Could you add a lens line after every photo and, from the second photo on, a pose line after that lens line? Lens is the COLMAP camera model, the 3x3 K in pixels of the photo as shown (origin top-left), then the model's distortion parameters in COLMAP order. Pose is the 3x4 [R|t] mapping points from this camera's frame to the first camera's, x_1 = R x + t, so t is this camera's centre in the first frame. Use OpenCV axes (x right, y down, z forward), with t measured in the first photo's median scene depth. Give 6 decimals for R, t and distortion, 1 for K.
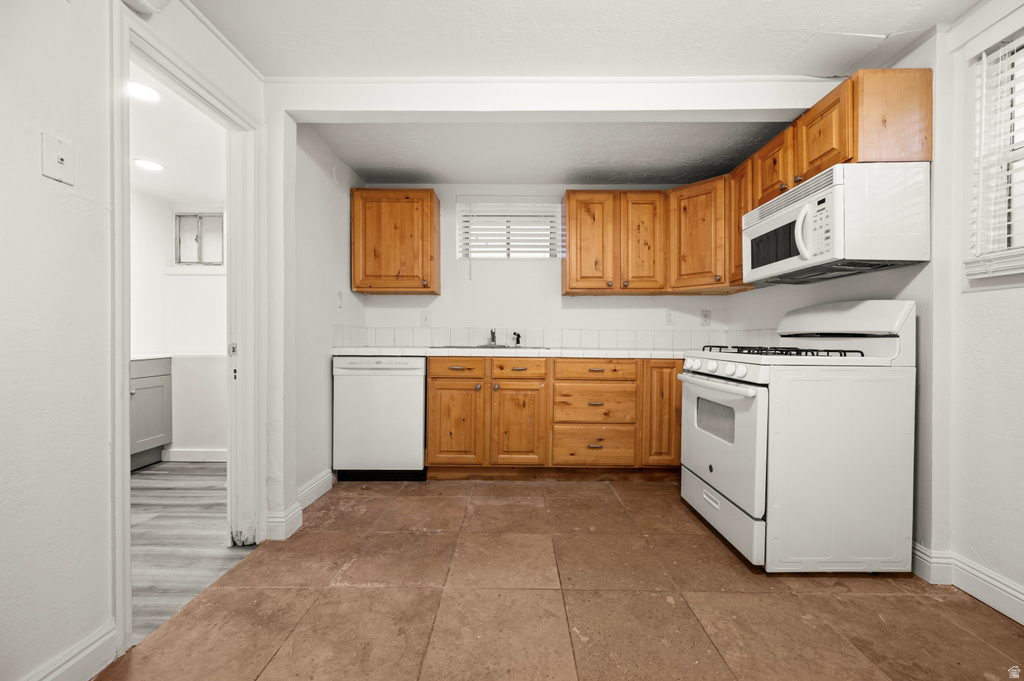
lens RADIAL K [[408.8, 0, 519.3], [0, 408.8, 338.8], [0, 0, 1]] dist [-0.003102, 0.000117]
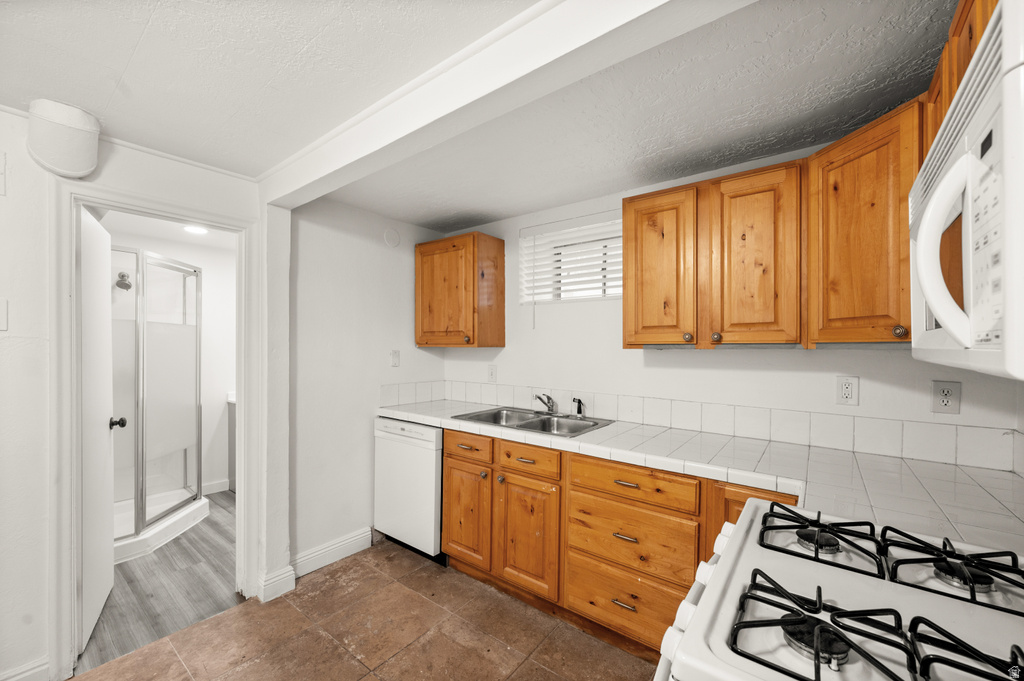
lens RADIAL K [[408.8, 0, 511.9], [0, 408.8, 344.2], [0, 0, 1]] dist [-0.003102, 0.000117]
pose [[0.788713, -0.000073, -0.614761, 0.433214], [-0.001665, 0.999996, -0.002254, -0.135607], [0.614759, 0.002802, 0.788710, 0.394121]]
